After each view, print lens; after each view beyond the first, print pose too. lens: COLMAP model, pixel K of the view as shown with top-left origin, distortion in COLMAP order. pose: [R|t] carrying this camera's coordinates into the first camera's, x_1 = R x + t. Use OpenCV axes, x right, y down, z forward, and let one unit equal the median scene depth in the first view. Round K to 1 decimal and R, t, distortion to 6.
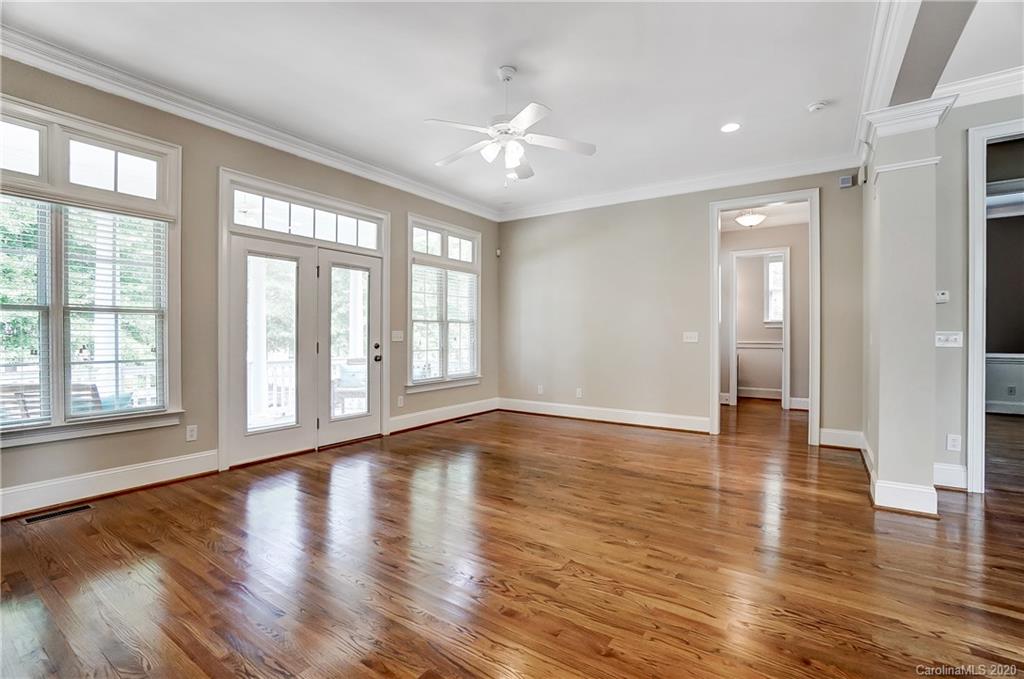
lens RADIAL K [[459.0, 0, 512.0], [0, 459.0, 339.5], [0, 0, 1]] dist [-0.040334, 0.000010]
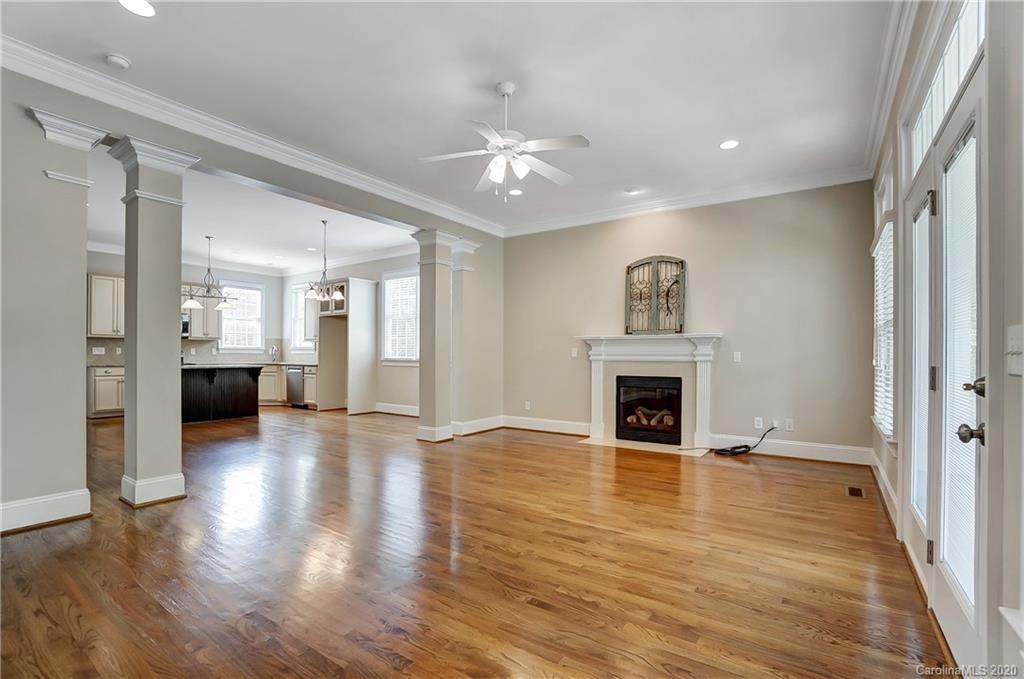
lens RADIAL K [[460.4, 0, 515.4], [0, 460.4, 354.3], [0, 0, 1]] dist [-0.031422, 0.000312]
pose [[-0.999958, -0.006981, 0.005901, -0.039467], [-0.006917, 0.999918, 0.010804, -0.010069], [-0.005976, 0.010762, -0.999924, 1.834196]]
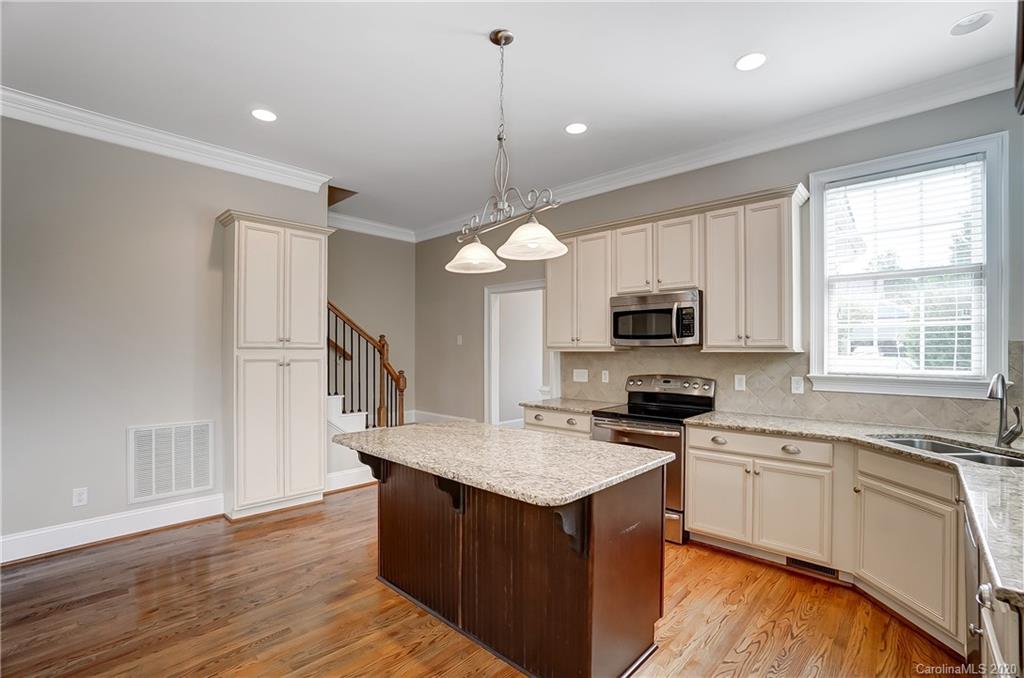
lens RADIAL K [[458.4, 0, 511.8], [0, 458.4, 347.3], [0, 0, 1]] dist [-0.032081, 0.000560]
pose [[0.172948, 0.008150, 0.984897, 0.742516], [0.005060, 0.999945, -0.009163, -0.056980], [-0.984918, 0.006568, 0.172897, -0.392320]]
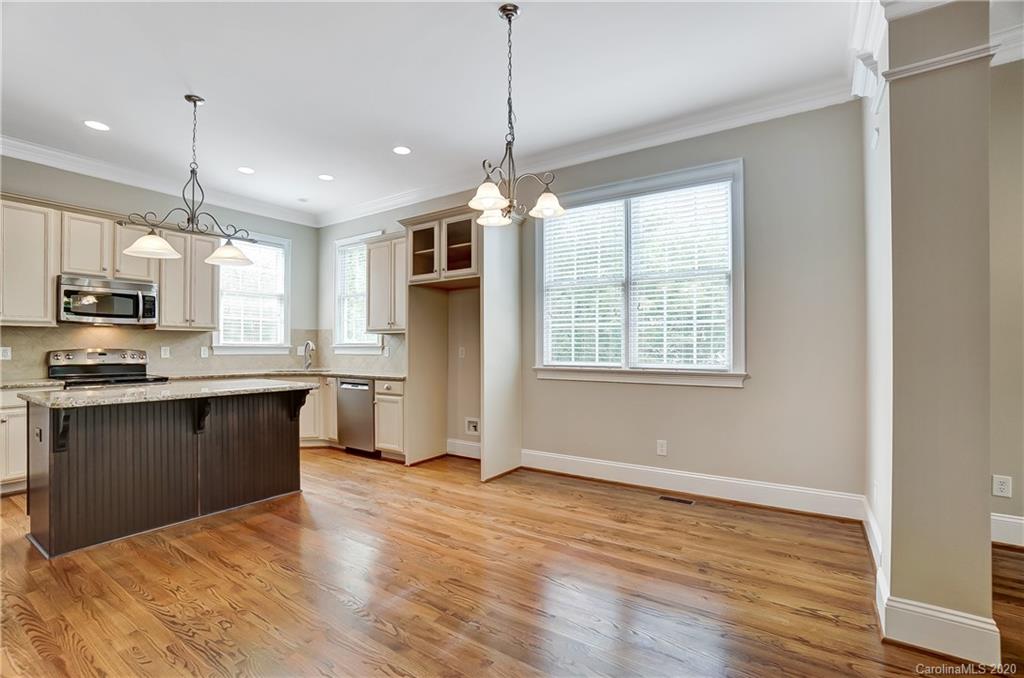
lens RADIAL K [[458.4, 0, 511.8], [0, 458.4, 347.3], [0, 0, 1]] dist [-0.032081, 0.000560]
pose [[-0.999978, -0.002414, -0.006150, 0.738960], [-0.002471, 0.999954, 0.009276, -0.017844], [0.006128, 0.009291, -0.999938, 0.677614]]
